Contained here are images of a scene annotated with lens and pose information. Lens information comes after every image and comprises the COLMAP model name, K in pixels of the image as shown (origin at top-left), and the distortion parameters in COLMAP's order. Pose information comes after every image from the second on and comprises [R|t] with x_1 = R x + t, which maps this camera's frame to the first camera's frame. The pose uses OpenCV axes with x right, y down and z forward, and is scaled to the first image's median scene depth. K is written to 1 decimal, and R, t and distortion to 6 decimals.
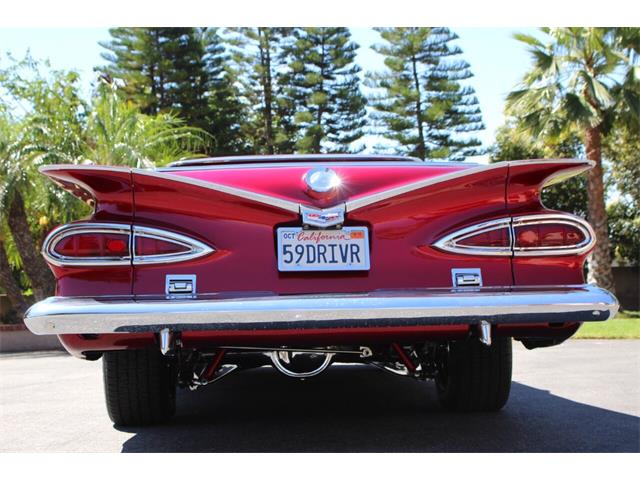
lens RADIAL K [[1004.8, 0, 320.0], [0, 1004.8, 240.0], [0, 0, 1]] dist [-0.066087, 0.097894]
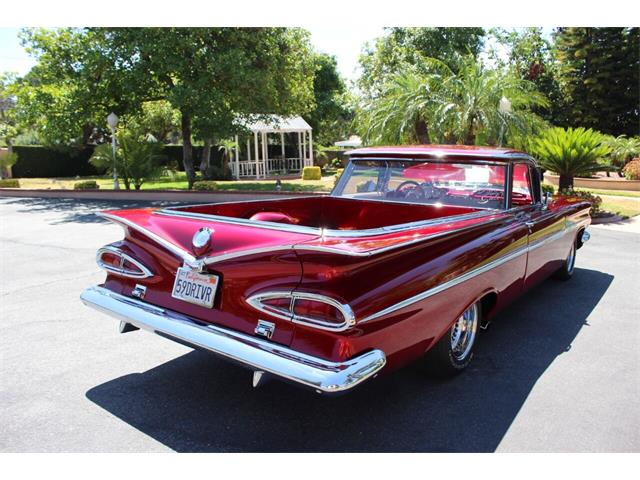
lens RADIAL K [[526.8, 0, 320.0], [0, 526.8, 240.0], [0, 0, 1]] dist [-0.157307, 0.128215]
pose [[0.757575, 0.141912, -0.637136, 0.606932], [0.019748, 0.970652, 0.239678, -0.232584], [0.652450, -0.194156, 0.732538, 0.559504]]
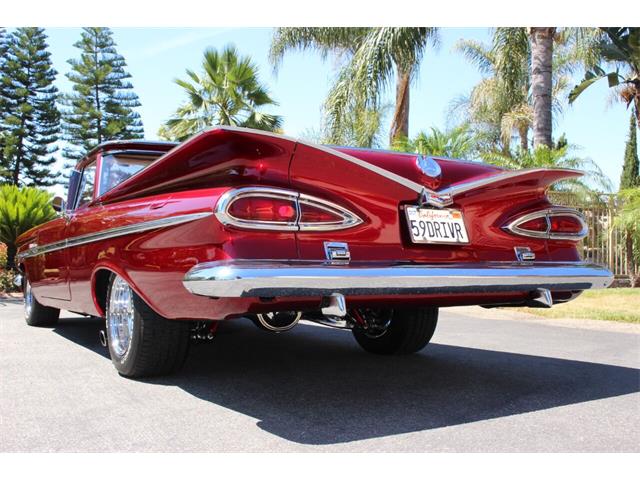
lens RADIAL K [[684.0, 0, 320.0], [0, 684.0, 240.0], [0, 0, 1]] dist [-0.147123, 0.157197]
pose [[0.882606, 0.044333, 0.468018, -0.479896], [-0.054333, 0.998492, 0.007881, 0.026450], [-0.466963, -0.032384, 0.883684, 0.351046]]
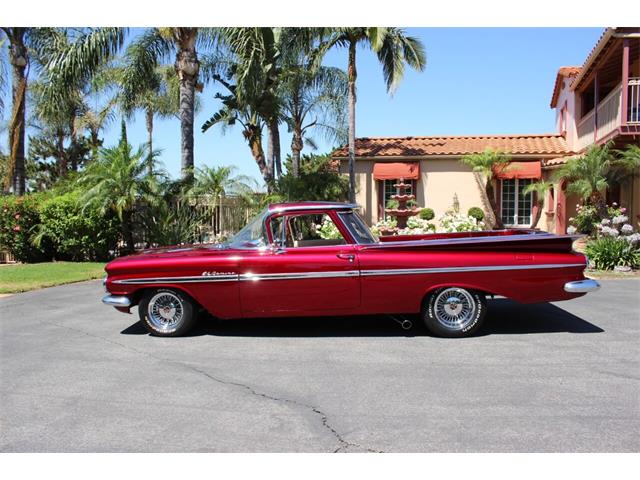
lens RADIAL K [[526.8, 0, 320.0], [0, 526.8, 240.0], [0, 0, 1]] dist [-0.157307, 0.128215]
pose [[0.143079, -0.022895, 0.989446, -1.817289], [-0.046439, 0.998476, 0.029820, -0.068798], [-0.988621, -0.050216, 0.141797, 1.510769]]
